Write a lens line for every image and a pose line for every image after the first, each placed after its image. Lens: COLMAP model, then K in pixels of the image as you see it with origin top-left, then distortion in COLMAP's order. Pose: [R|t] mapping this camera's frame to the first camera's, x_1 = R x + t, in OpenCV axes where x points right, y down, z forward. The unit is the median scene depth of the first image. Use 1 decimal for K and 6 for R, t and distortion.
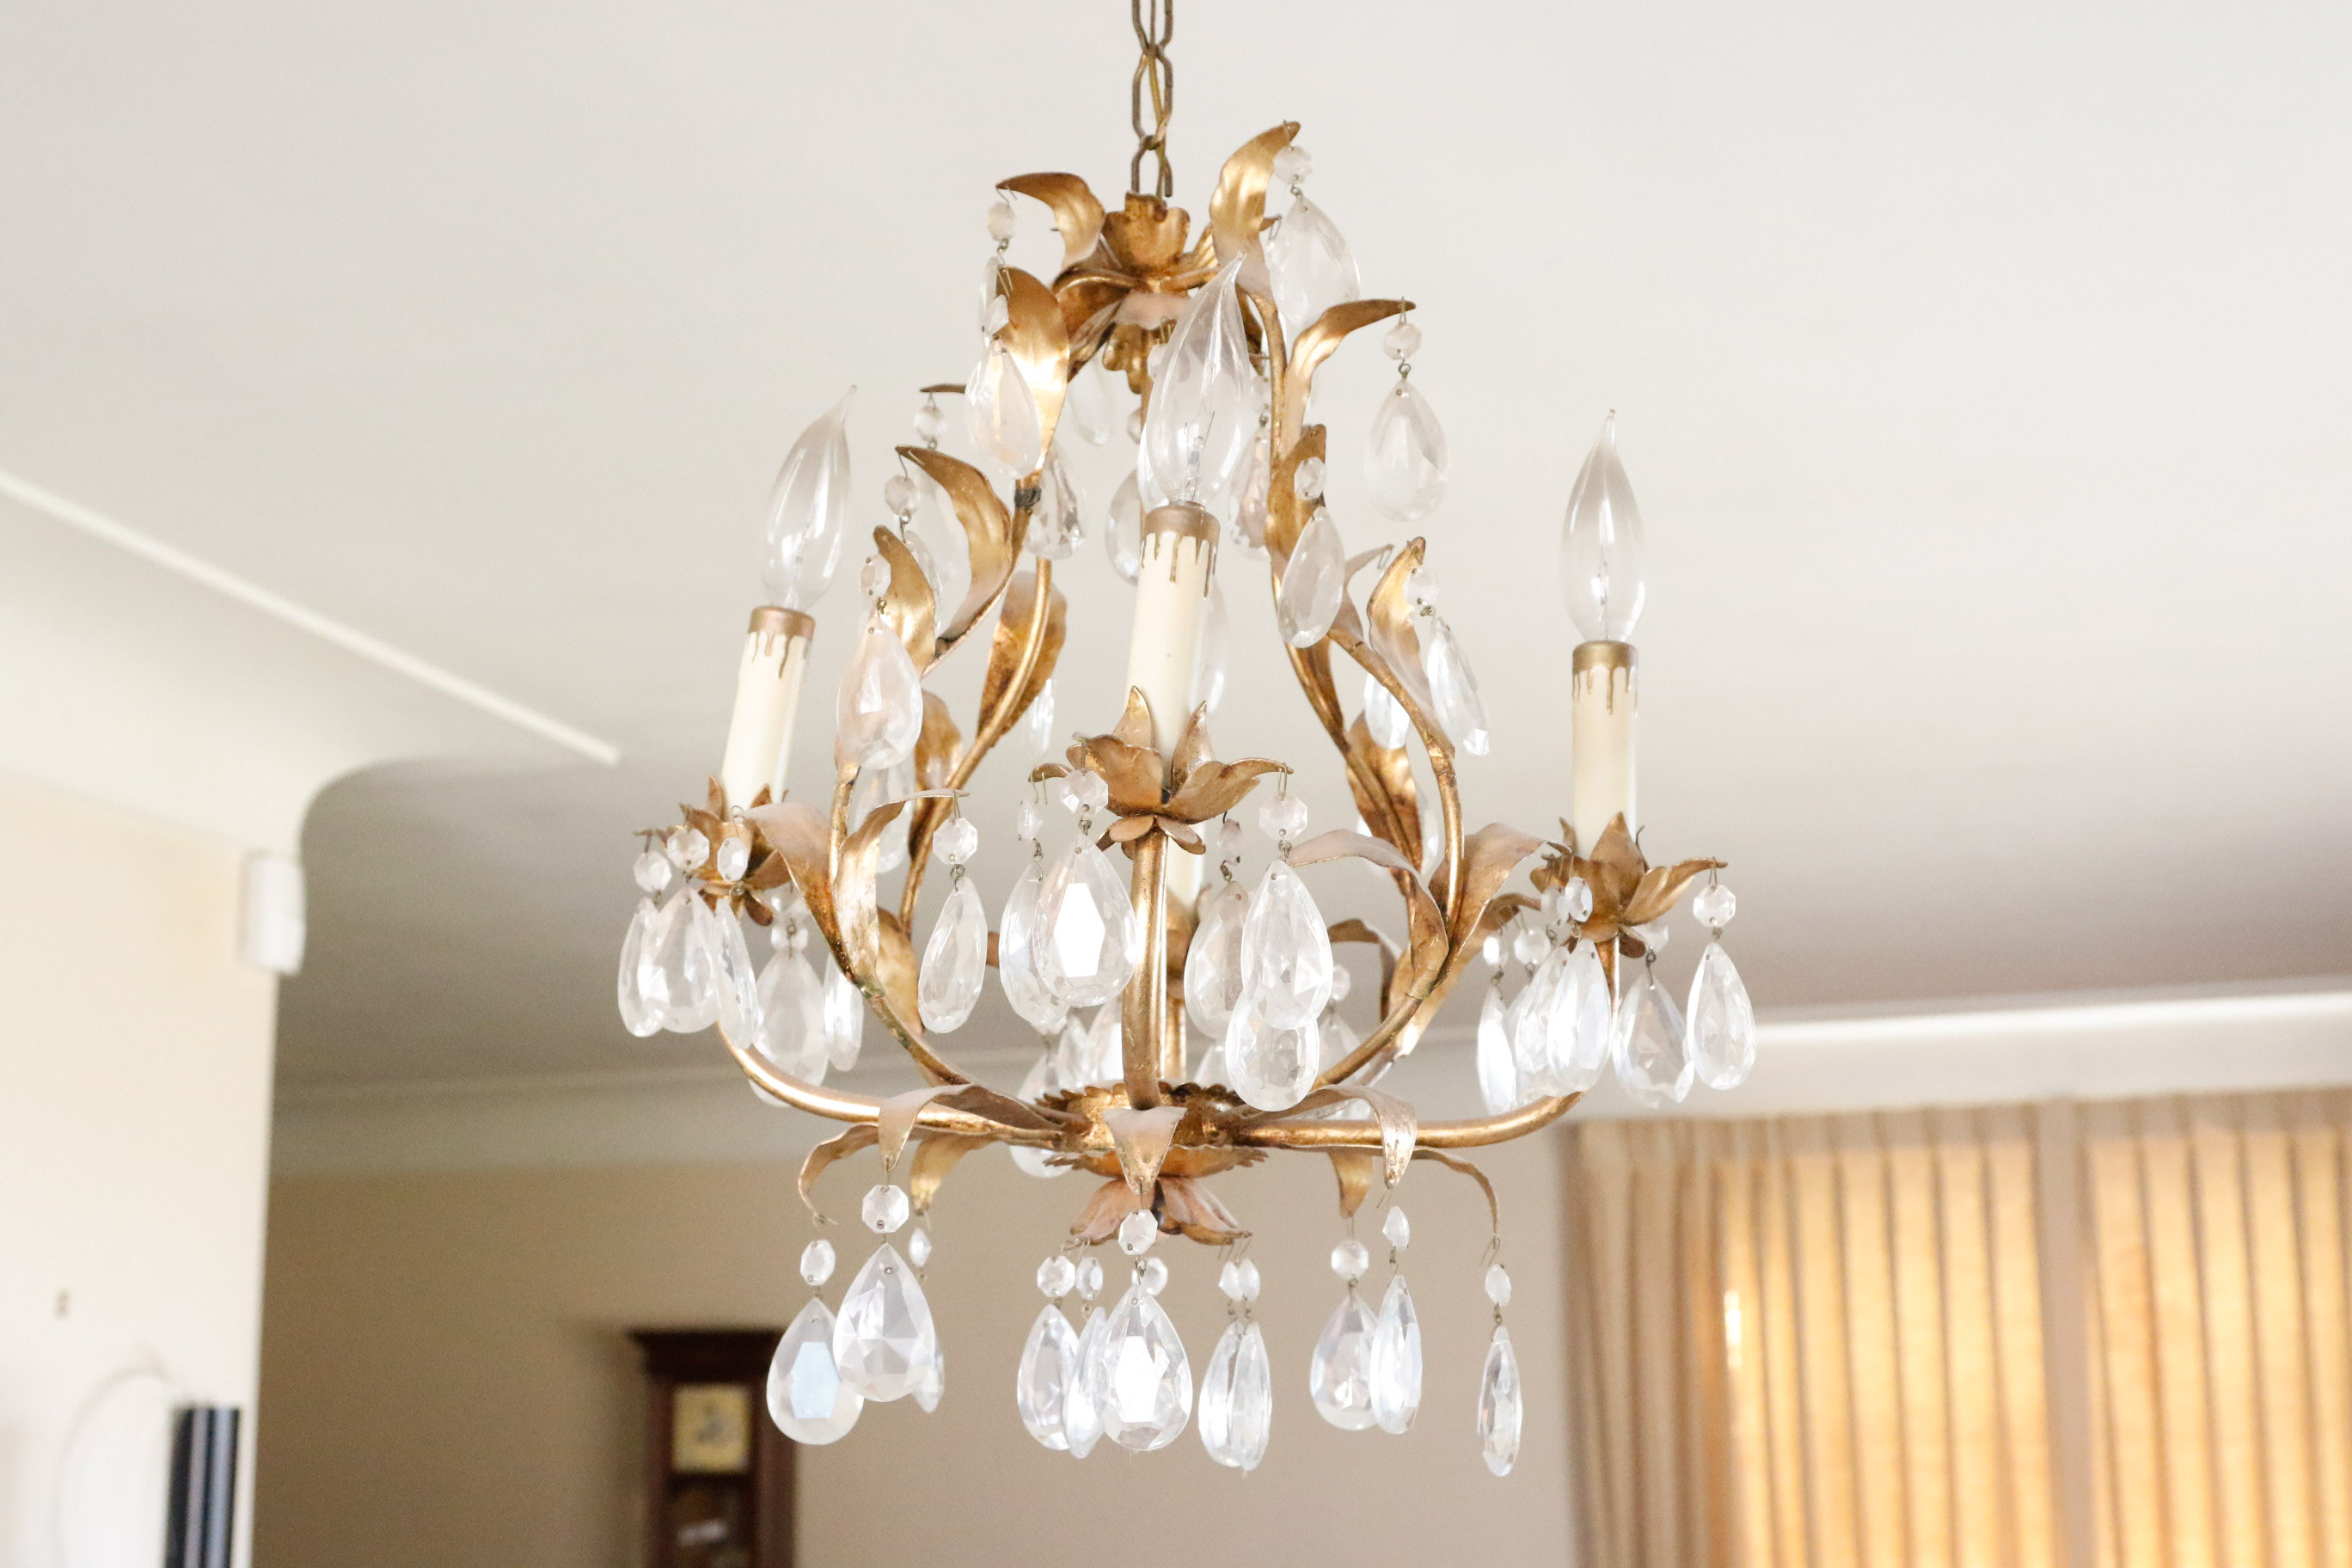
lens RADIAL K [[3145.3, 0, 1186.7], [0, 3145.3, 790.0], [0, 0, 1]] dist [-0.072022, 0.000000]
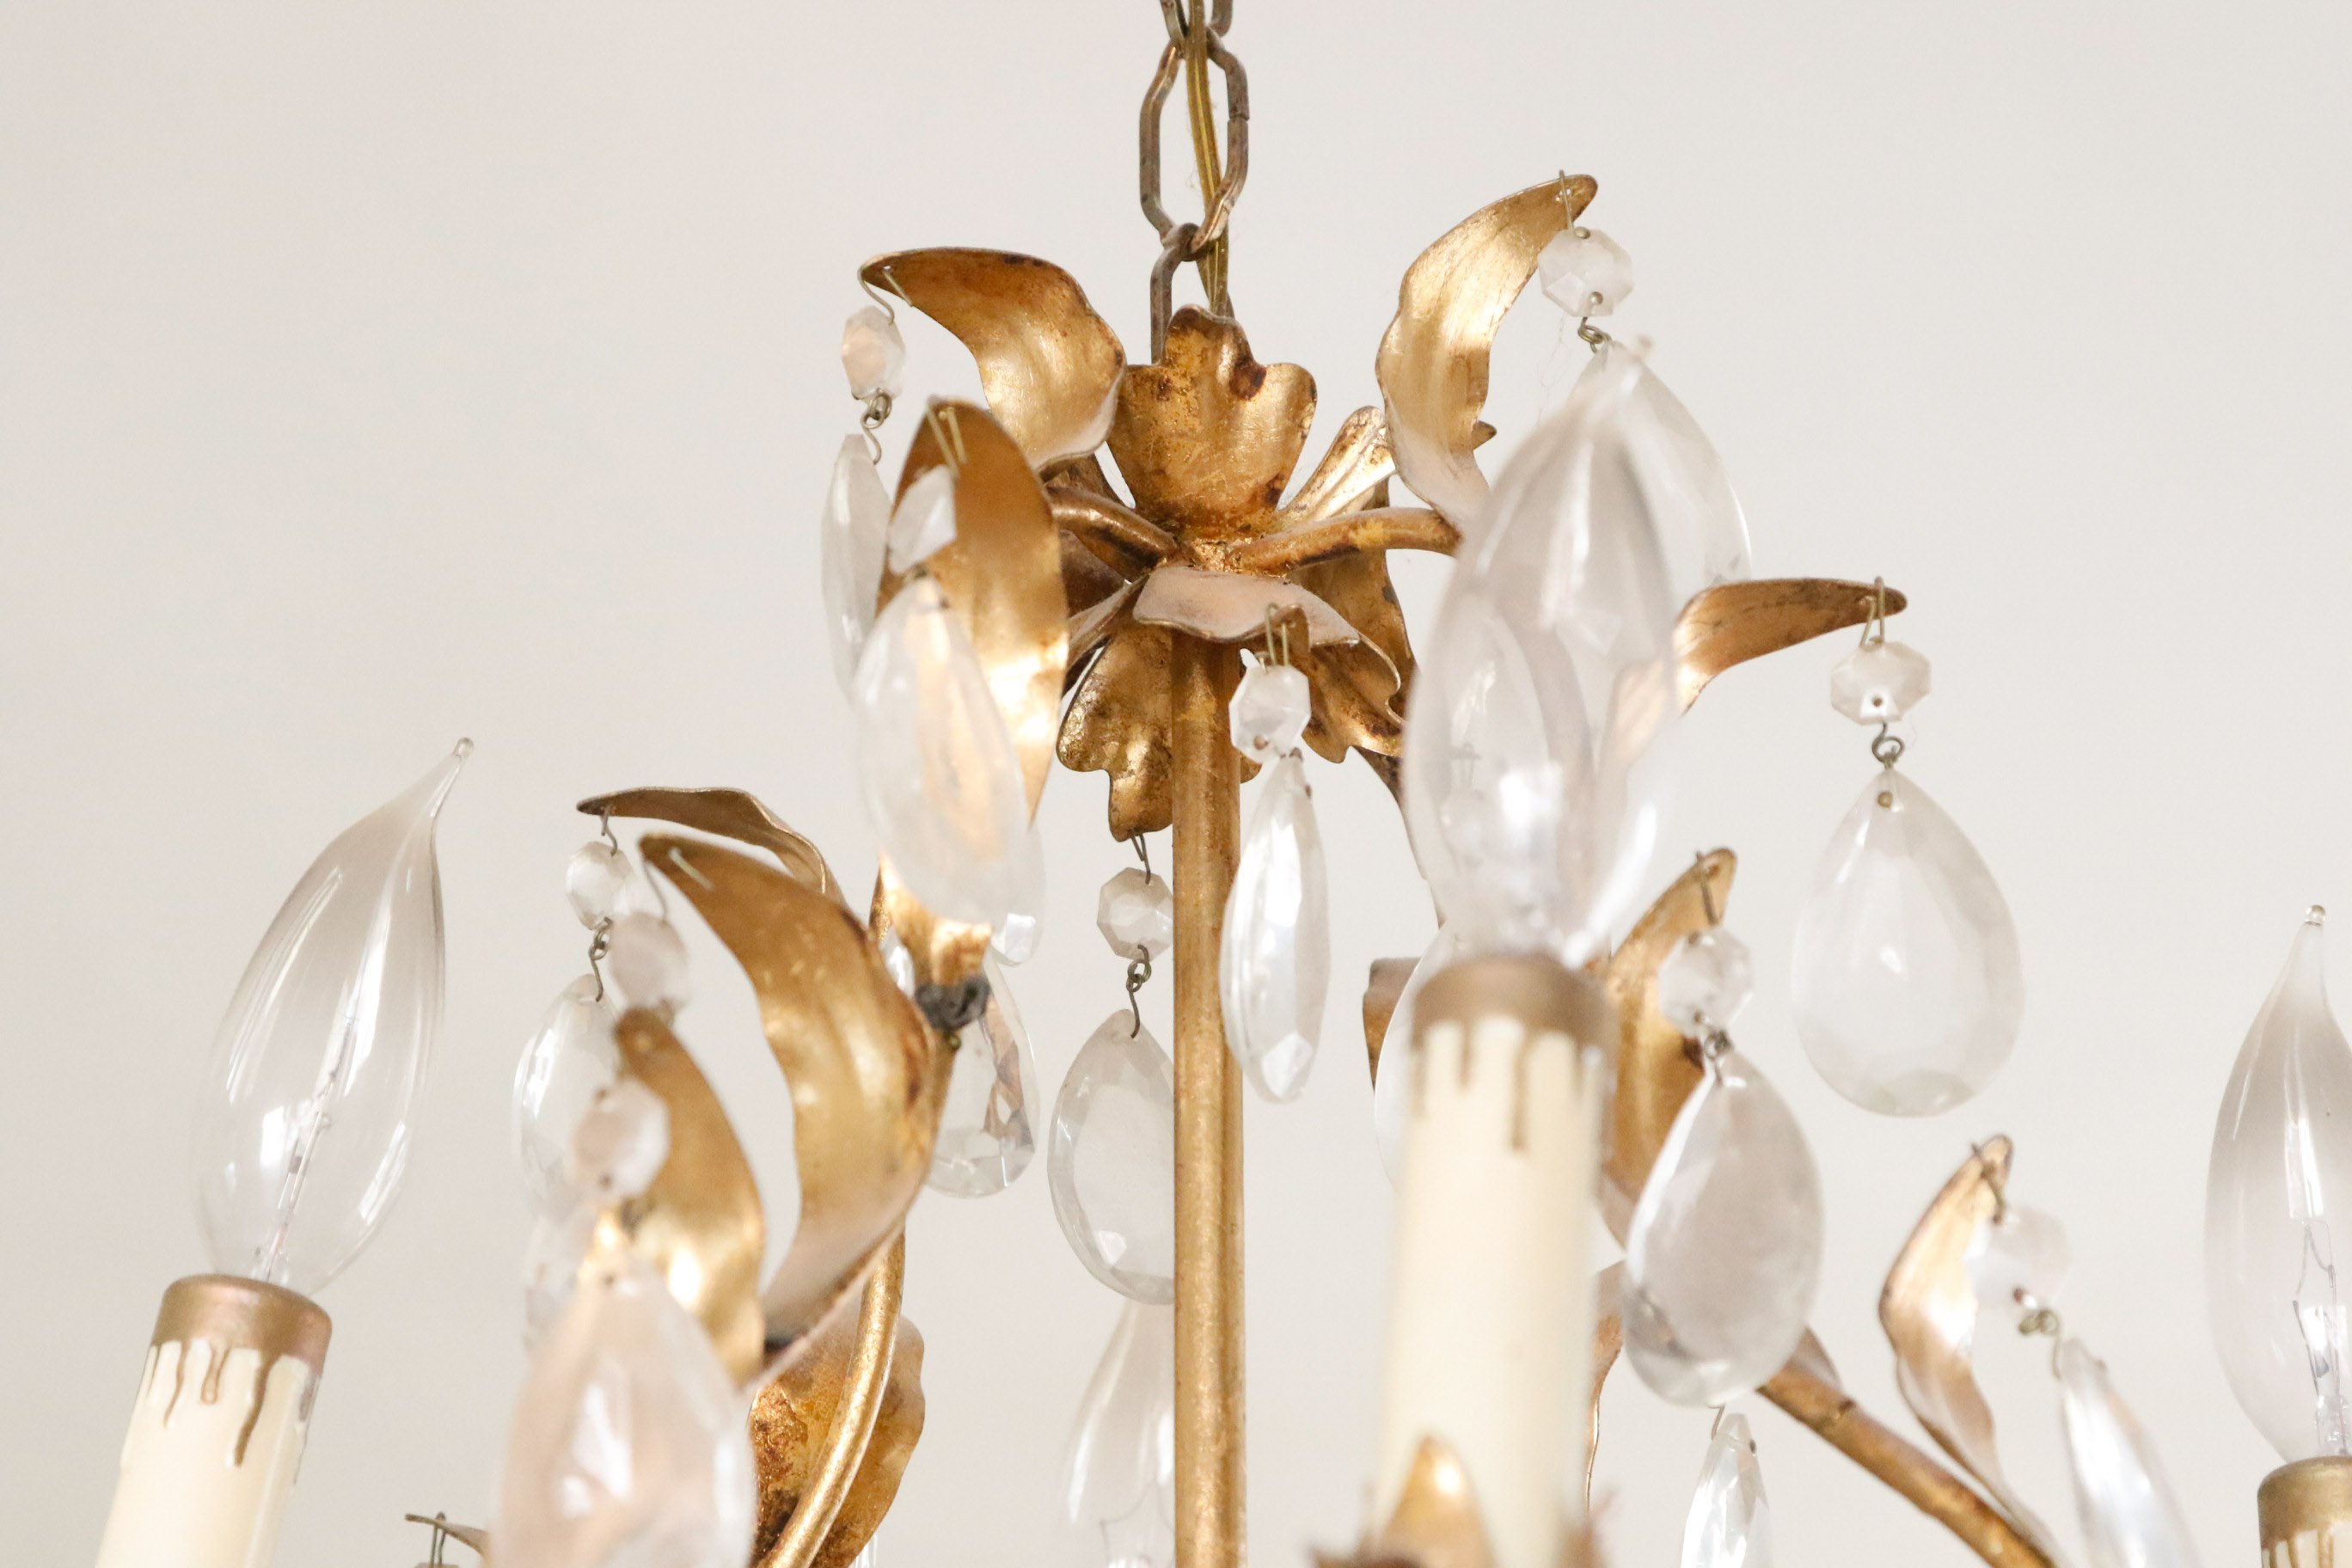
lens RADIAL K [[5162.6, 0, 1178.1], [0, 5162.6, 772.3], [0, 0, 1]] dist [0.096464, 0.000000]
pose [[0.988299, 0.061970, 0.139372, -0.110360], [-0.027183, 0.970678, -0.238843, 0.029326], [-0.150087, 0.232260, 0.961004, 0.368118]]
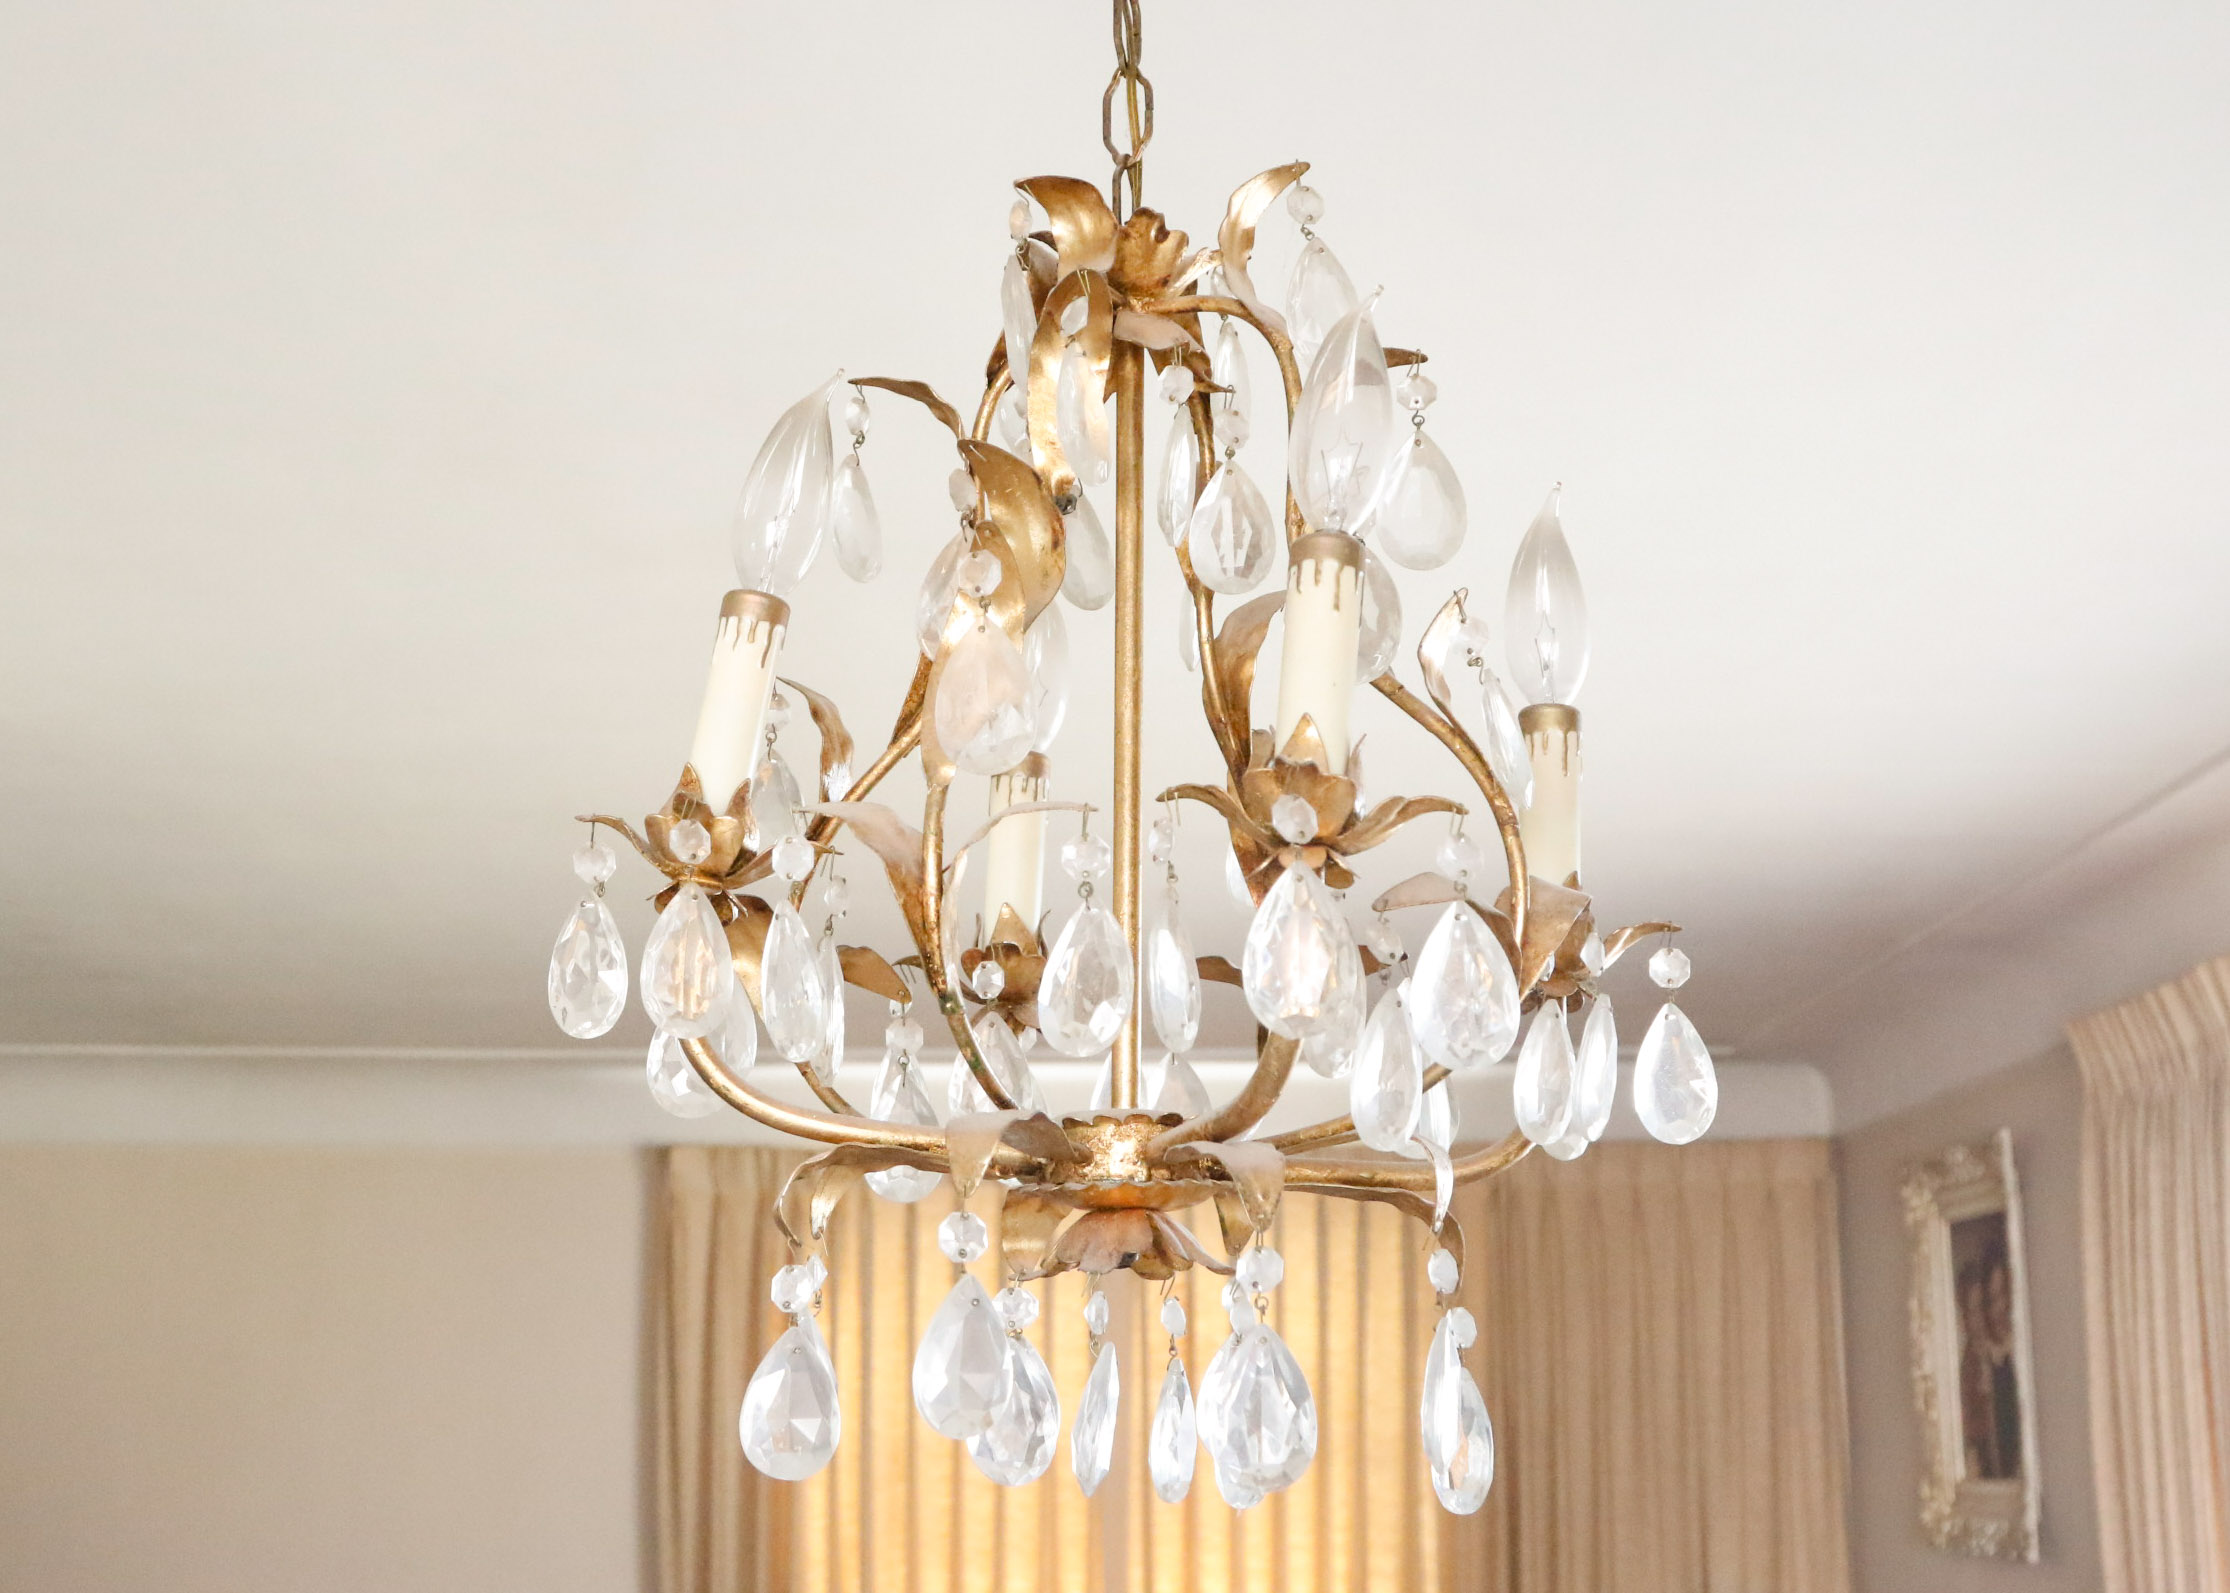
lens RADIAL K [[3006.1, 0, 1099.2], [0, 3006.1, 795.7], [0, 0, 1]] dist [-0.128104, 0.000000]
pose [[0.945434, 0.076657, 0.316669, -0.317462], [-0.073194, 0.997056, -0.022836, 0.015991], [-0.317487, -0.001588, 0.948261, 0.113262]]
